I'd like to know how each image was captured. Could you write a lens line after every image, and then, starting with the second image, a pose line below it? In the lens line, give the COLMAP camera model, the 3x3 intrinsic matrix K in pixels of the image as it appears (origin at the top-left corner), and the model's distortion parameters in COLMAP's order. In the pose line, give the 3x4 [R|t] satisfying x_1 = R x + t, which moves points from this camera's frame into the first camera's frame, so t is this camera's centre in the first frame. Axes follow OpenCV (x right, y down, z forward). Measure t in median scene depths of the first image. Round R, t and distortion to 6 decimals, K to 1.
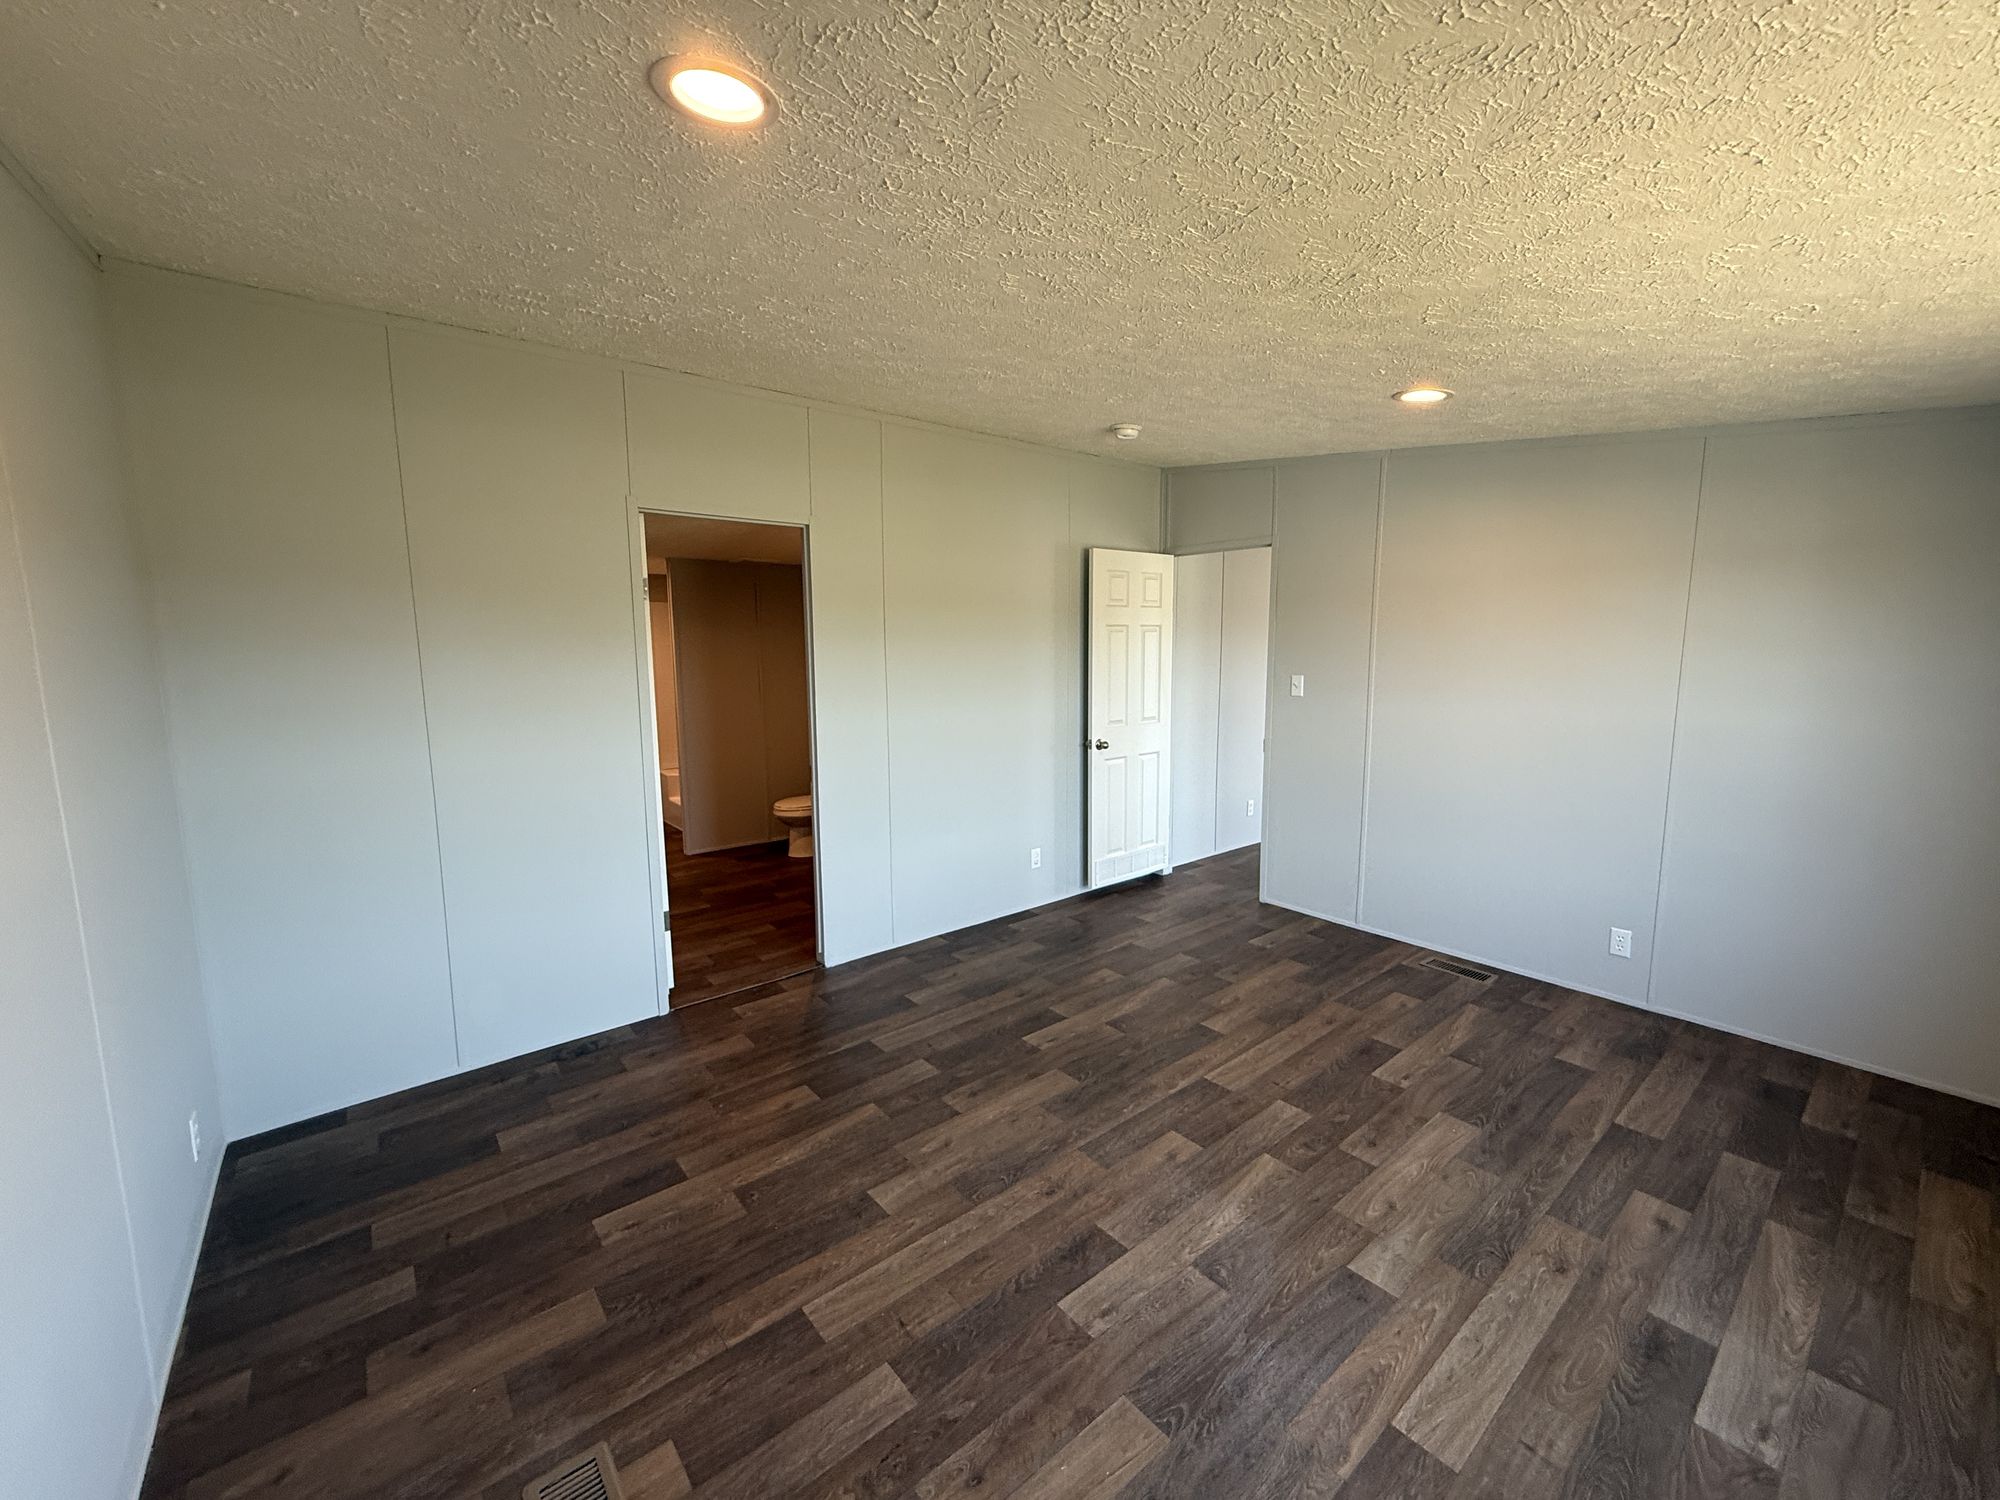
lens RADIAL K [[797.1, 0, 1003.7], [0, 797.1, 707.8], [0, 0, 1]] dist [0.000692, 0.000371]
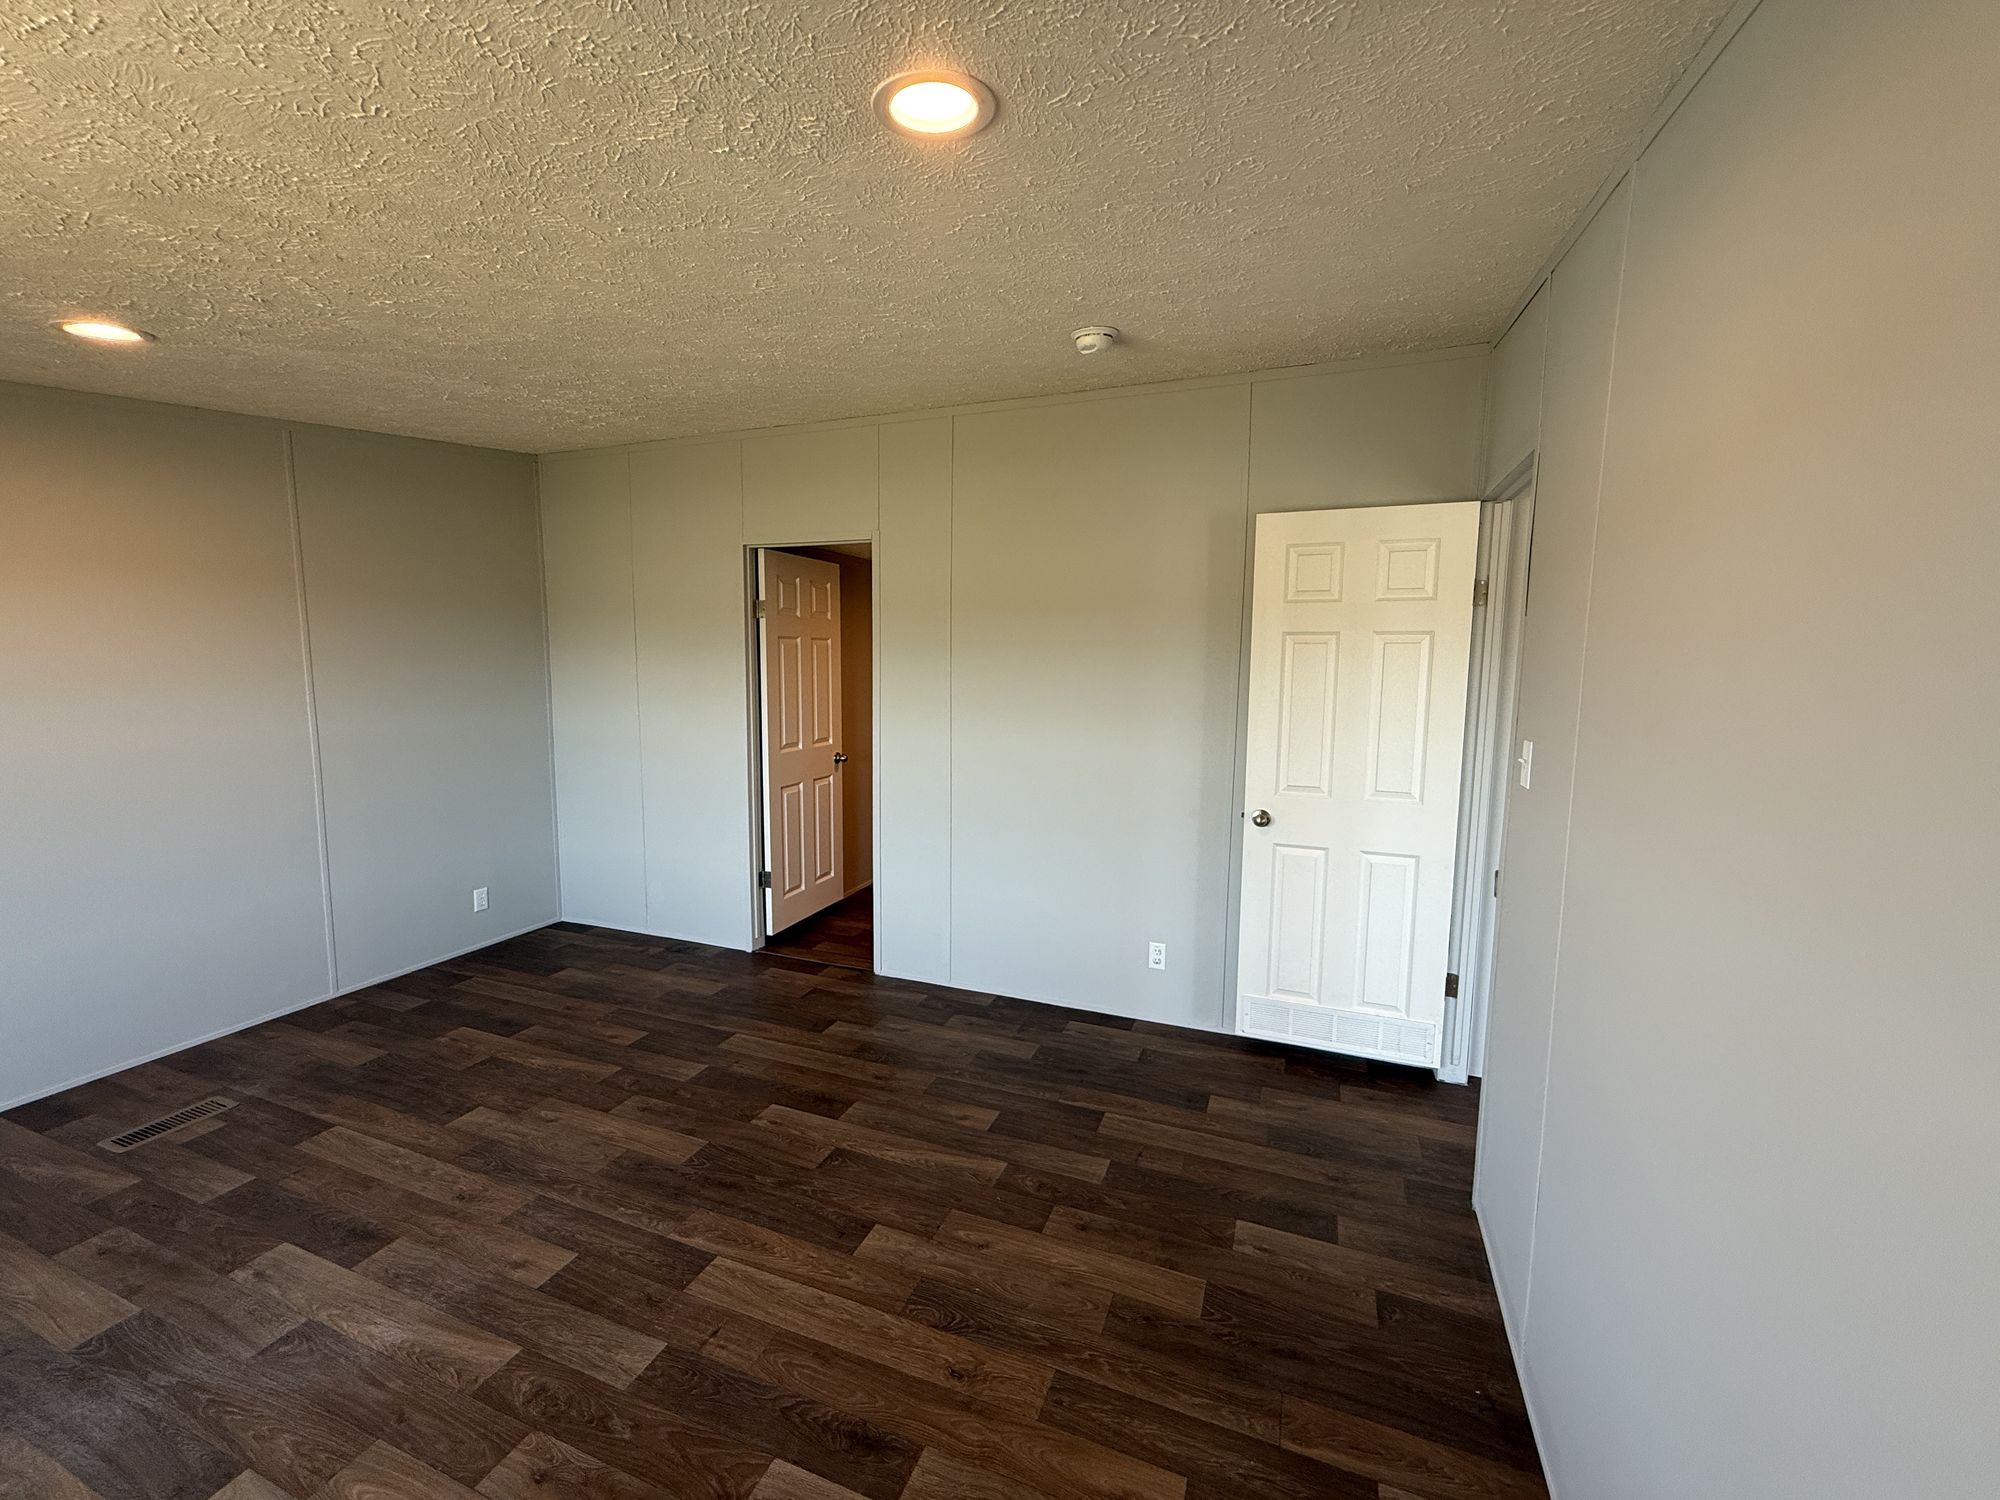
lens RADIAL K [[797.1, 0, 989.7], [0, 797.1, 663.7], [0, 0, 1]] dist [0.000692, 0.000371]
pose [[0.491642, 0.021472, -0.870533, 0.688563], [-0.083802, 0.996223, -0.022756, -0.053288], [0.866756, 0.084140, 0.491584, 0.565263]]
